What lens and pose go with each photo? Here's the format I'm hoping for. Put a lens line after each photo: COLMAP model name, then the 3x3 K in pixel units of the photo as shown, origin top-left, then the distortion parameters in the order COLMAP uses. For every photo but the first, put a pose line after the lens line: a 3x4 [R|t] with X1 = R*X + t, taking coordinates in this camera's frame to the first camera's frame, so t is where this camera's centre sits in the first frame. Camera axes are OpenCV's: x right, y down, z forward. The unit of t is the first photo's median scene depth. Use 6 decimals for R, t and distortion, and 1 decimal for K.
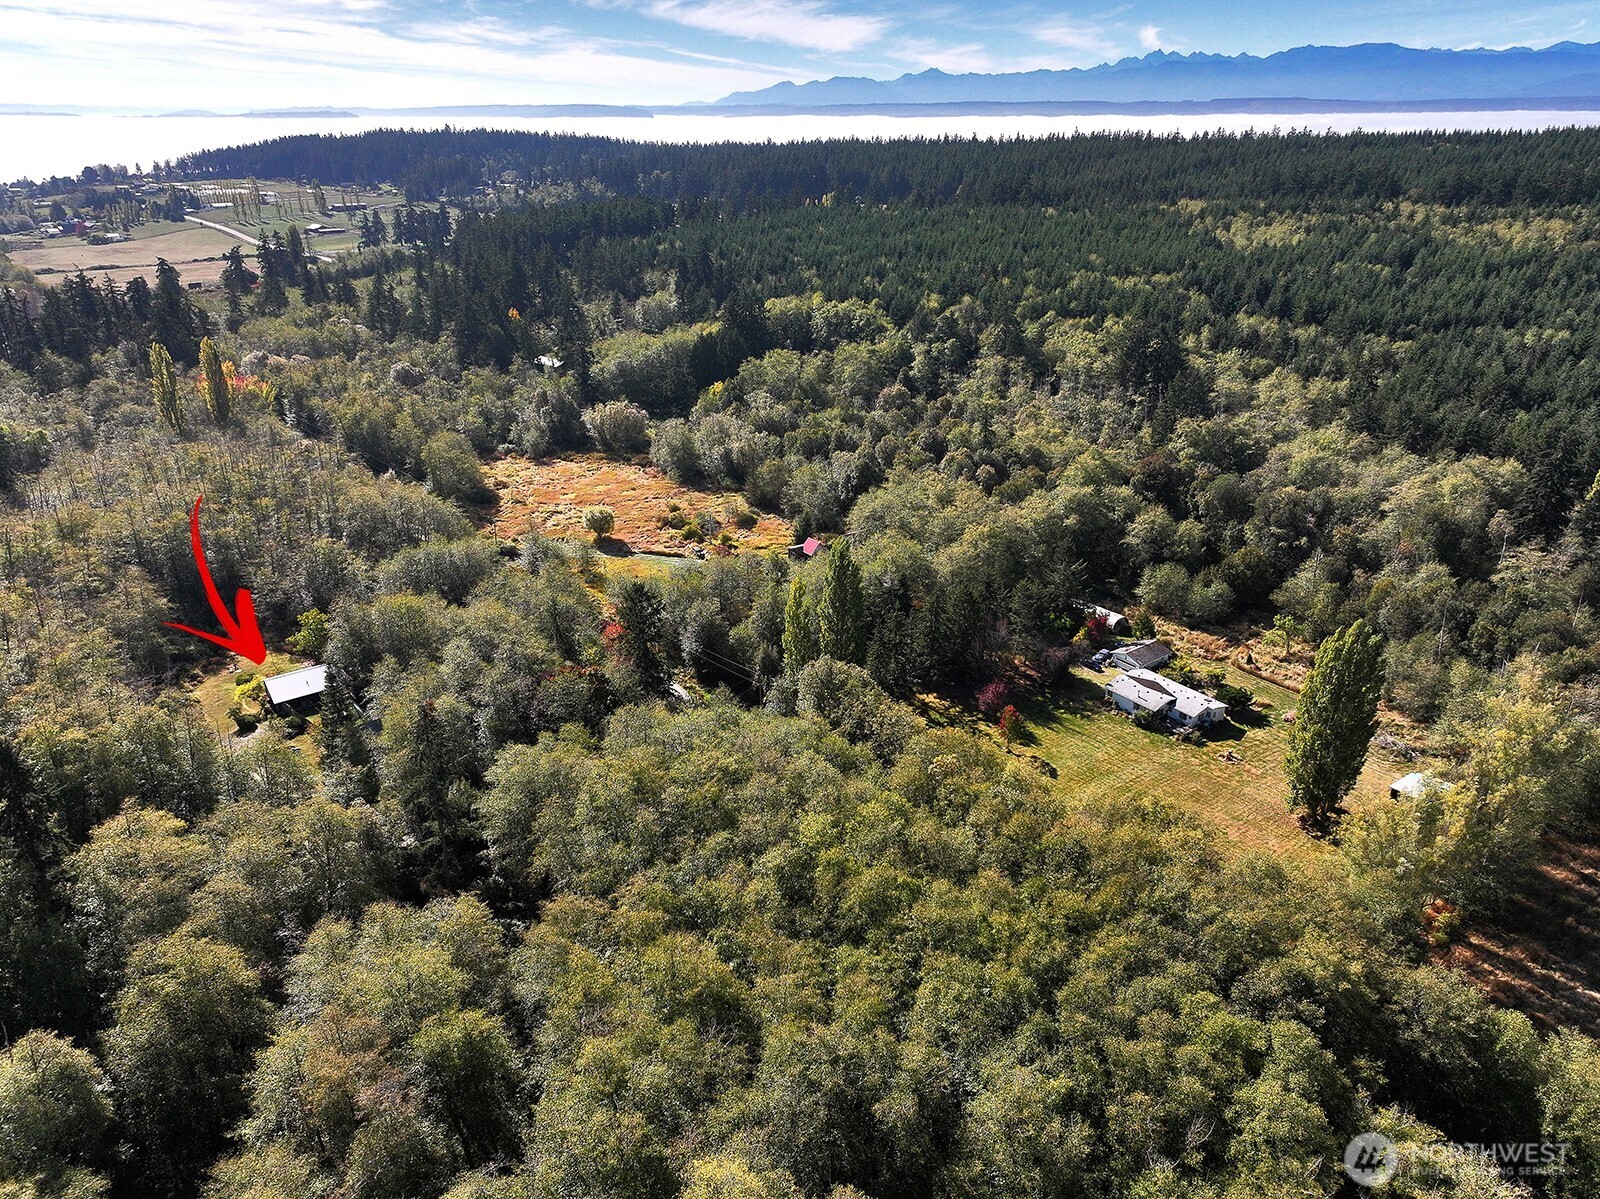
lens RADIAL K [[1131.5, 0, 800.0], [0, 1131.5, 599.5], [0, 0, 1]] dist [0.001676, 0.022661]
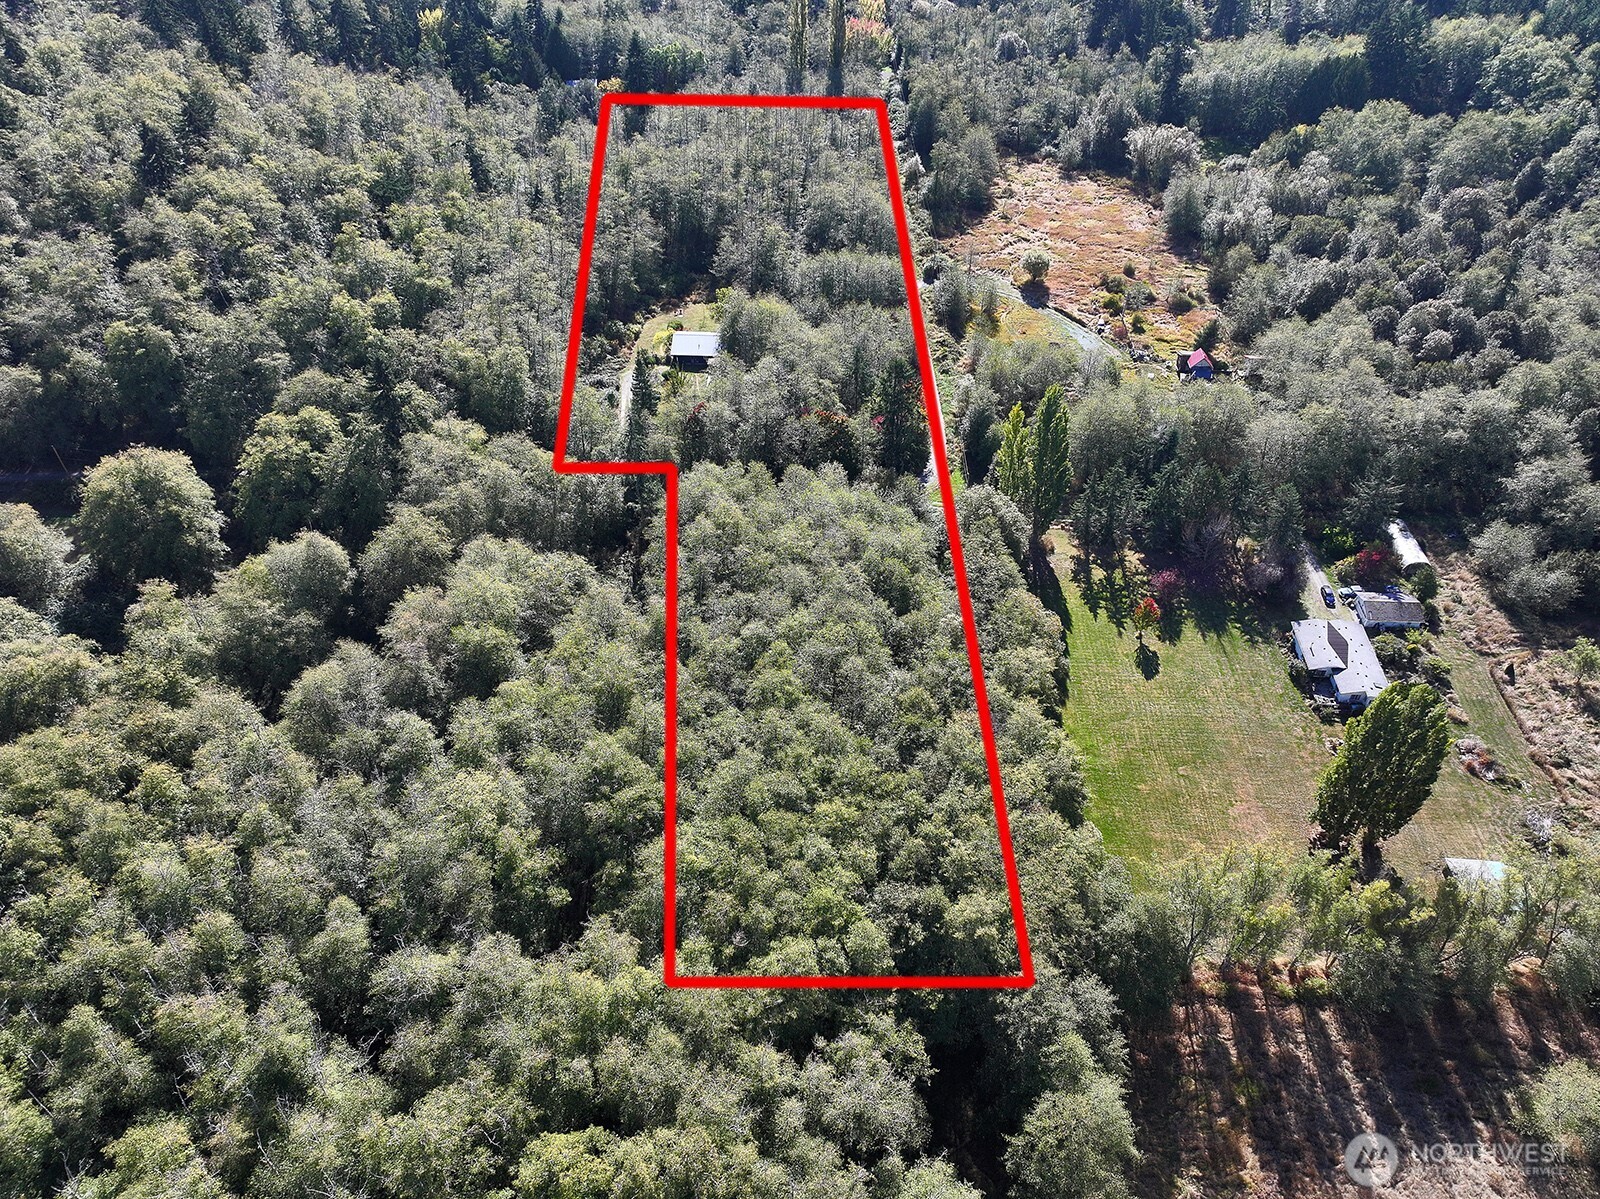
lens RADIAL K [[1119.5, 0, 798.6], [0, 1119.5, 573.9], [0, 0, 1]] dist [0.008871, 0.027705]
pose [[0.765990, 0.425593, -0.481799, 0.281249], [-0.257468, 0.889838, 0.376694, -0.152159], [0.589041, -0.164495, 0.791184, 0.004582]]
